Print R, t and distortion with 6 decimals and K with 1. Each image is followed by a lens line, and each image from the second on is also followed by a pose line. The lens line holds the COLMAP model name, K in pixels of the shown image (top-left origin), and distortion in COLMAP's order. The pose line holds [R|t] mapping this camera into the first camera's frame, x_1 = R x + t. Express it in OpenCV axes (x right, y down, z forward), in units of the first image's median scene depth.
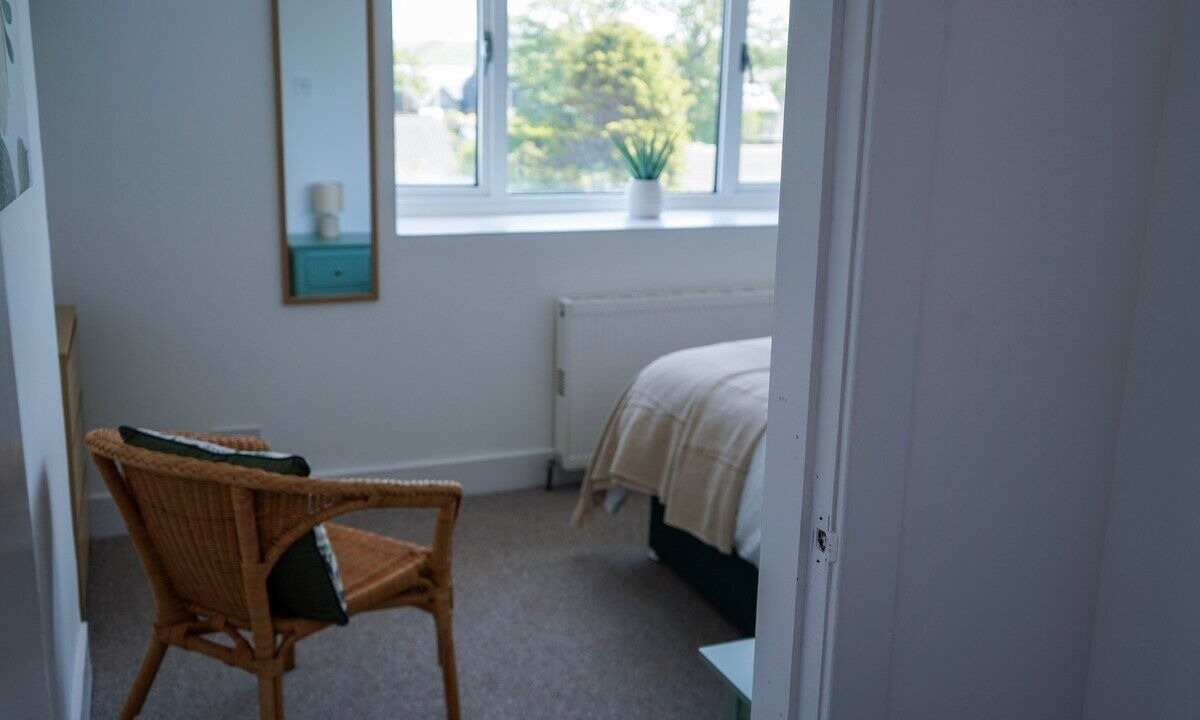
lens RADIAL K [[1089.9, 0, 600.0], [0, 1089.9, 360.0], [0, 0, 1]] dist [-0.048923, -0.001832]
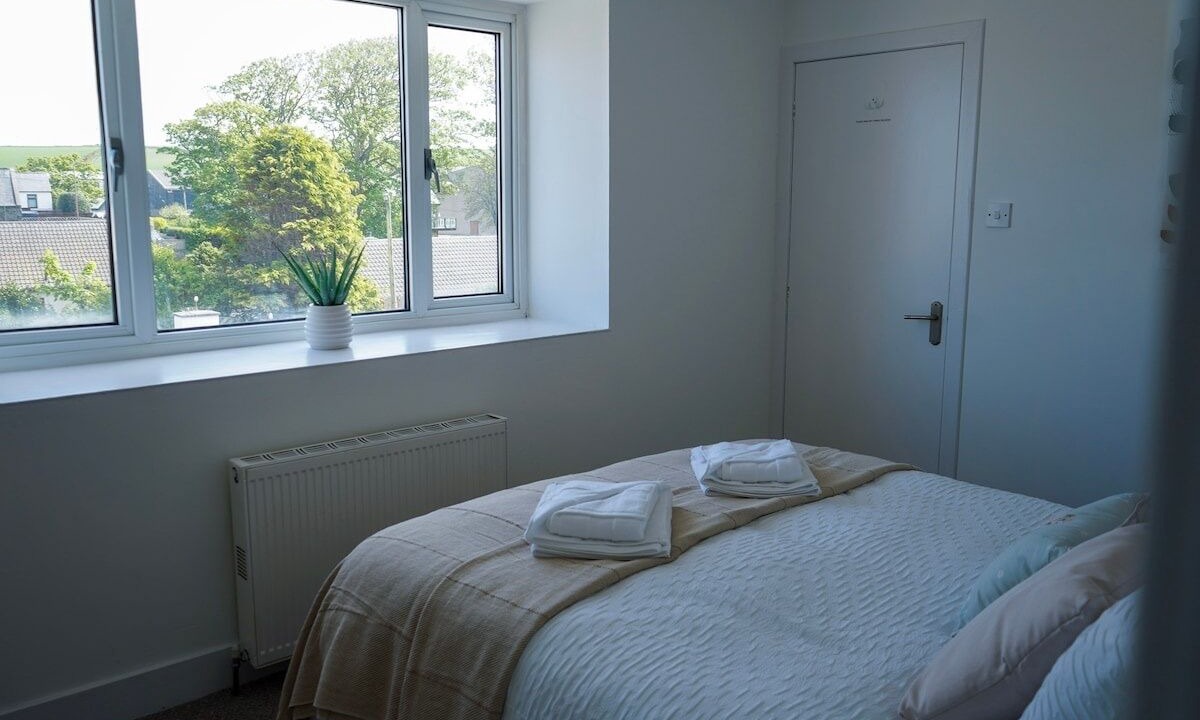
lens RADIAL K [[957.4, 0, 600.0], [0, 957.4, 360.0], [0, 0, 1]] dist [-0.011149, 0.001976]
pose [[0.947813, -0.073650, 0.310205, 0.007174], [0.093629, 0.994351, -0.049994, -0.063079], [-0.304770, 0.076429, 0.949354, 0.208159]]
